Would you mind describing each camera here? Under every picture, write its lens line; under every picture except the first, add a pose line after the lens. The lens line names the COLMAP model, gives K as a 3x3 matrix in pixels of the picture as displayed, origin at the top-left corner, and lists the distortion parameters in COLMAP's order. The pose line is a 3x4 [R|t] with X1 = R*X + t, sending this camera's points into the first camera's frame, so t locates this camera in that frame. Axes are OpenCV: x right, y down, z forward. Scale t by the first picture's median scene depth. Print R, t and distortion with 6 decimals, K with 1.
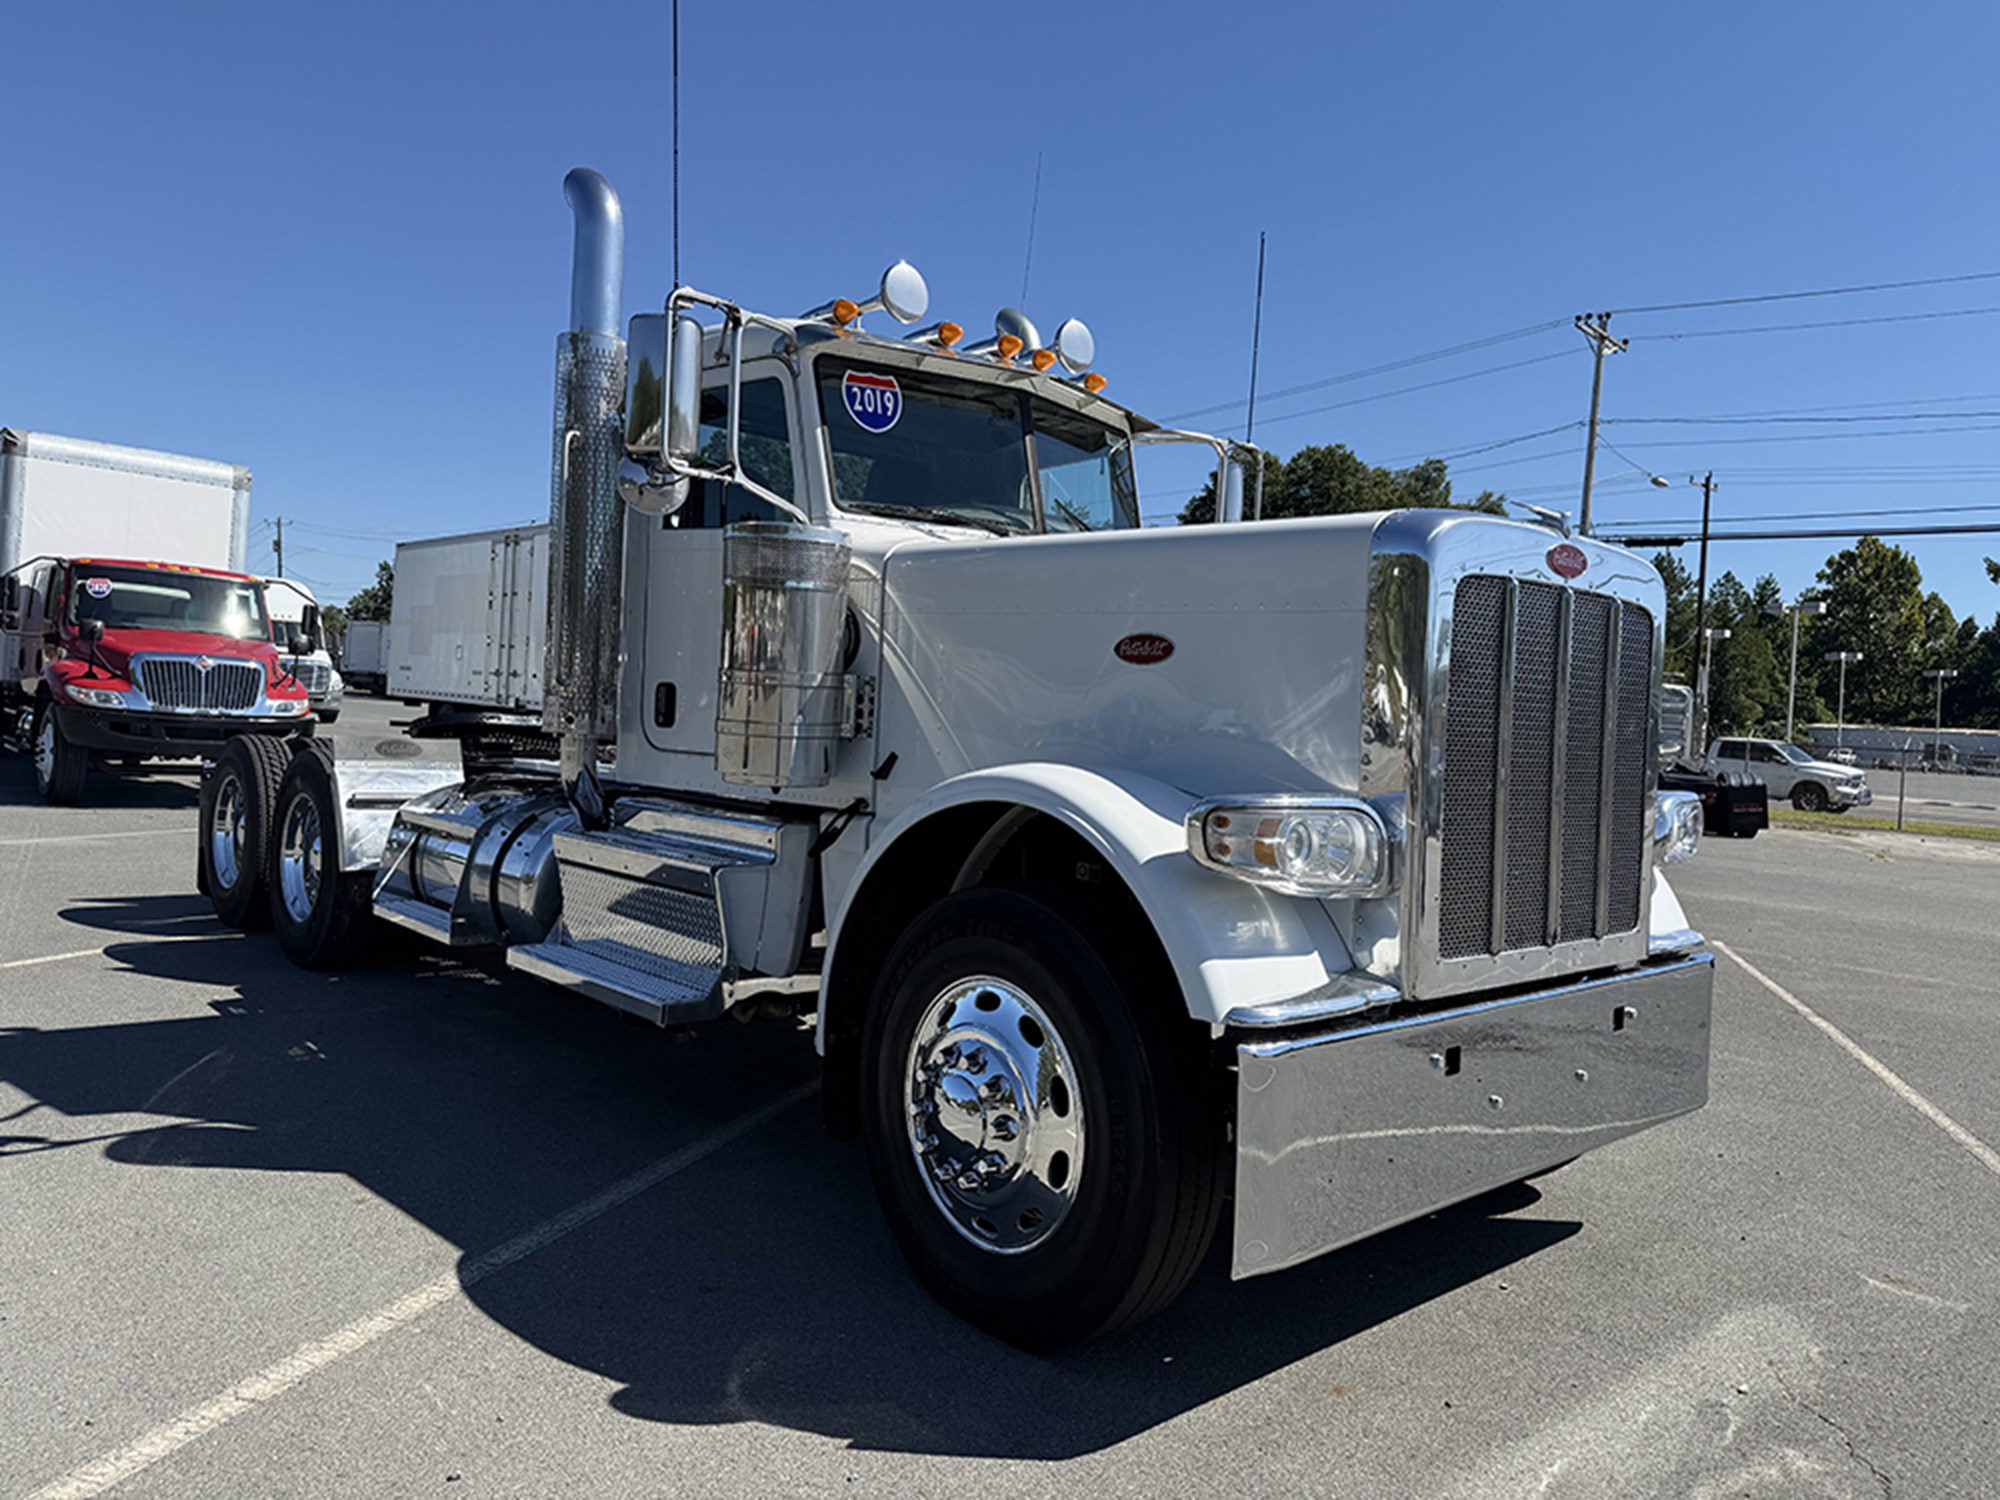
lens RADIAL K [[1396.6, 0, 963.6], [0, 1396.6, 702.9], [0, 0, 1]] dist [0.071975, -0.081753]
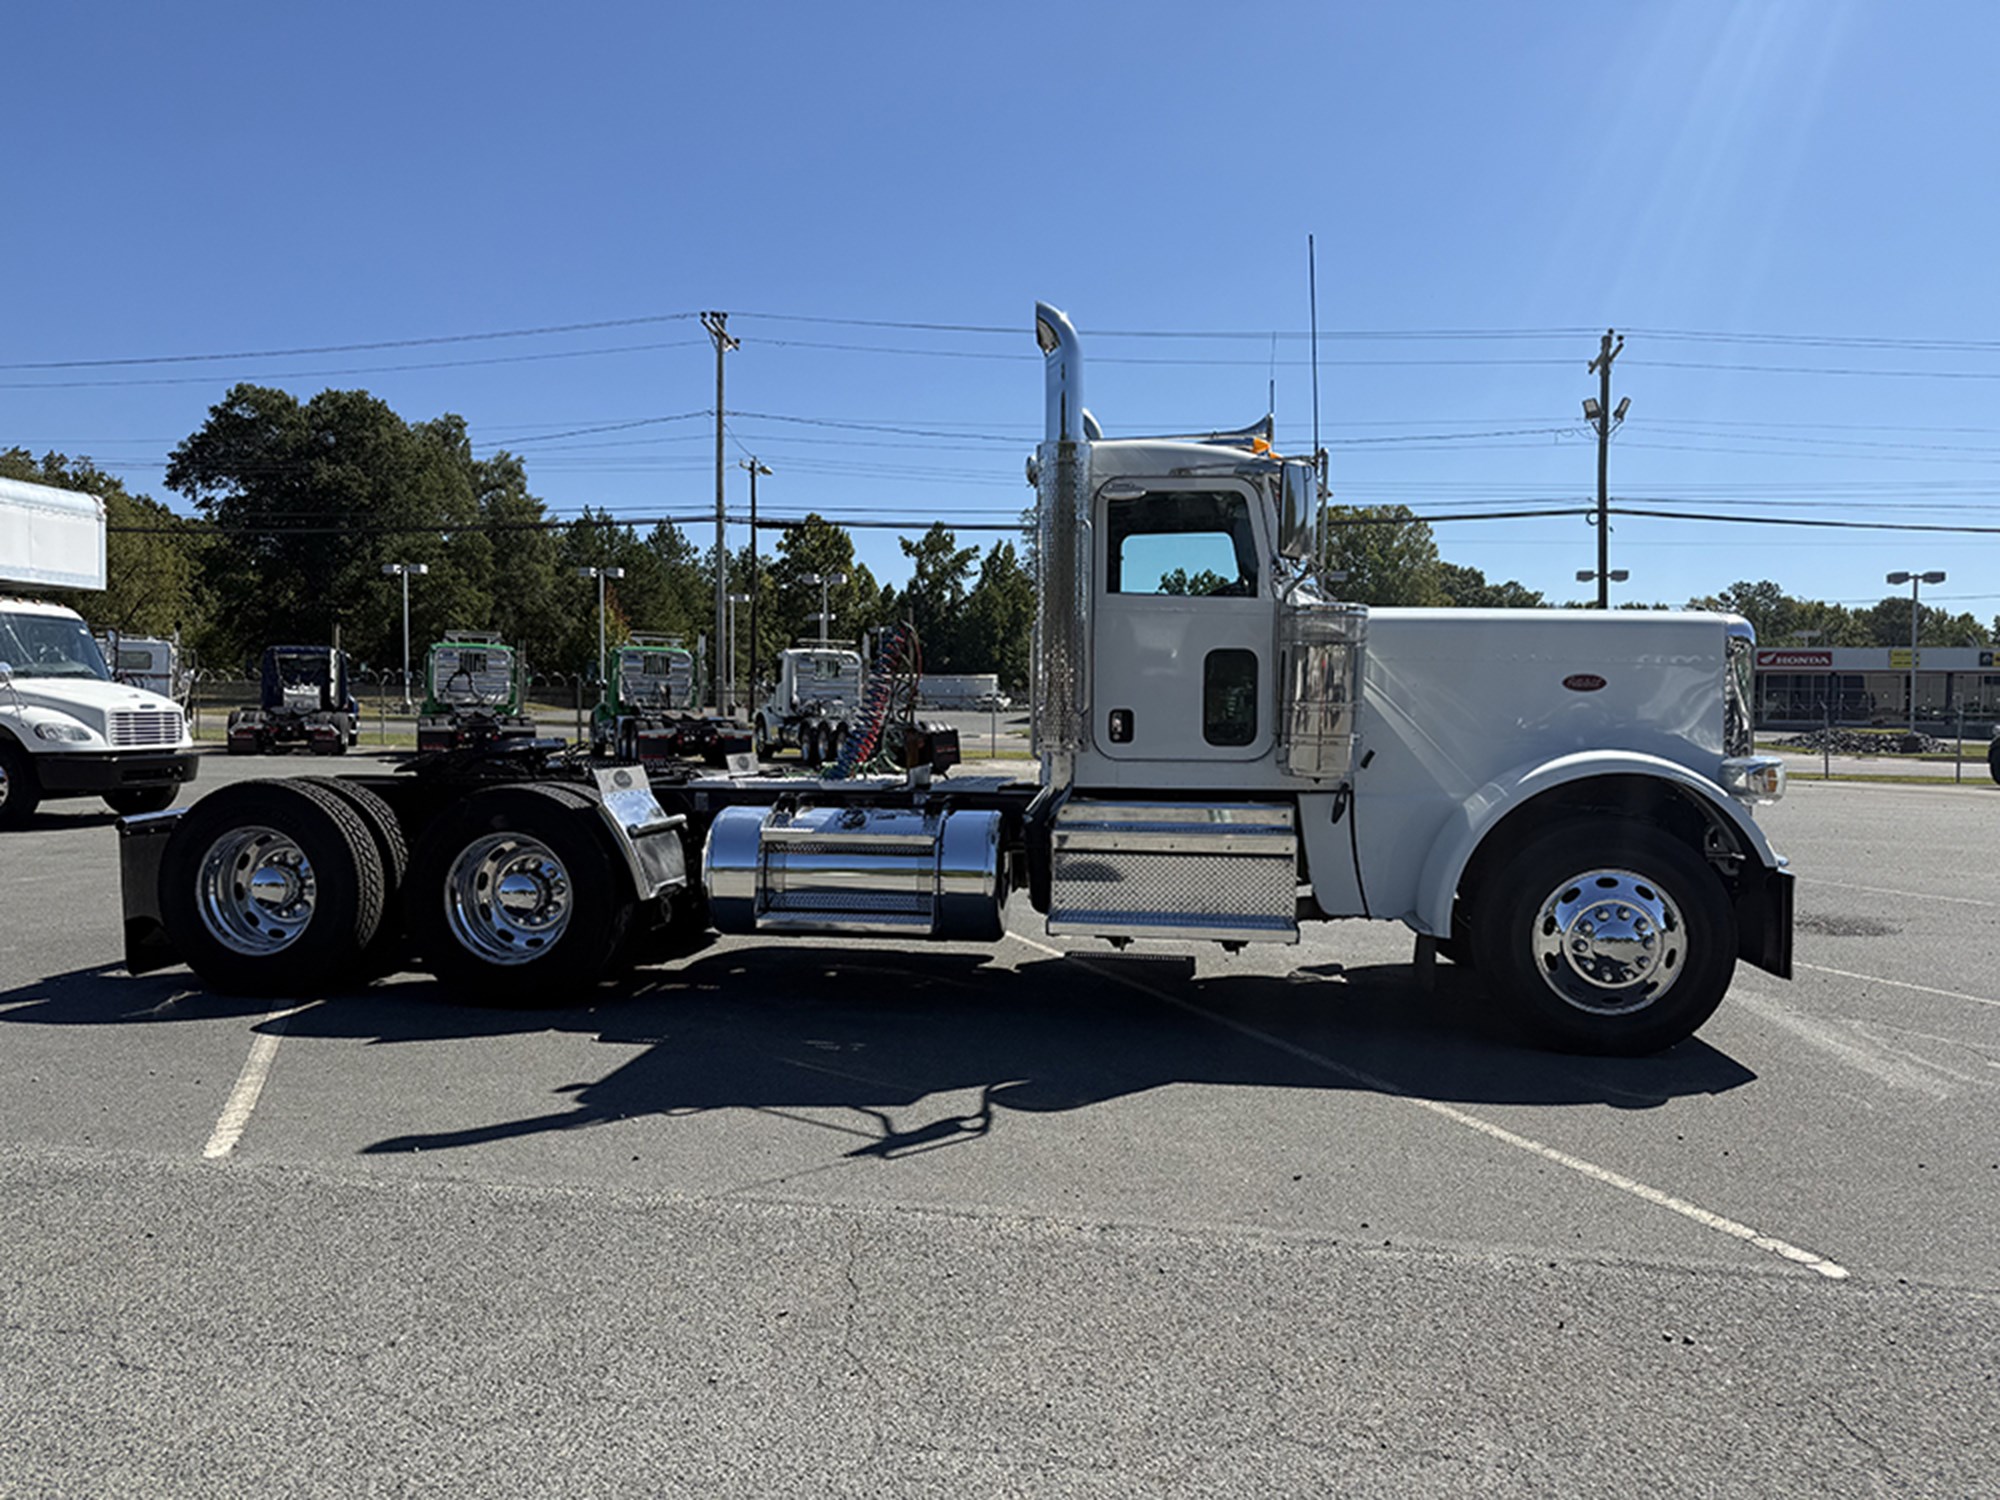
lens RADIAL K [[1398.2, 0, 1000.0], [0, 1398.2, 750.0], [0, 0, 1]] dist [0.045832, -0.006655]
pose [[0.759481, -0.066851, 0.647086, -0.119975], [0.026236, 0.997044, 0.072213, -0.007668], [-0.650000, -0.037868, 0.758990, 0.008533]]
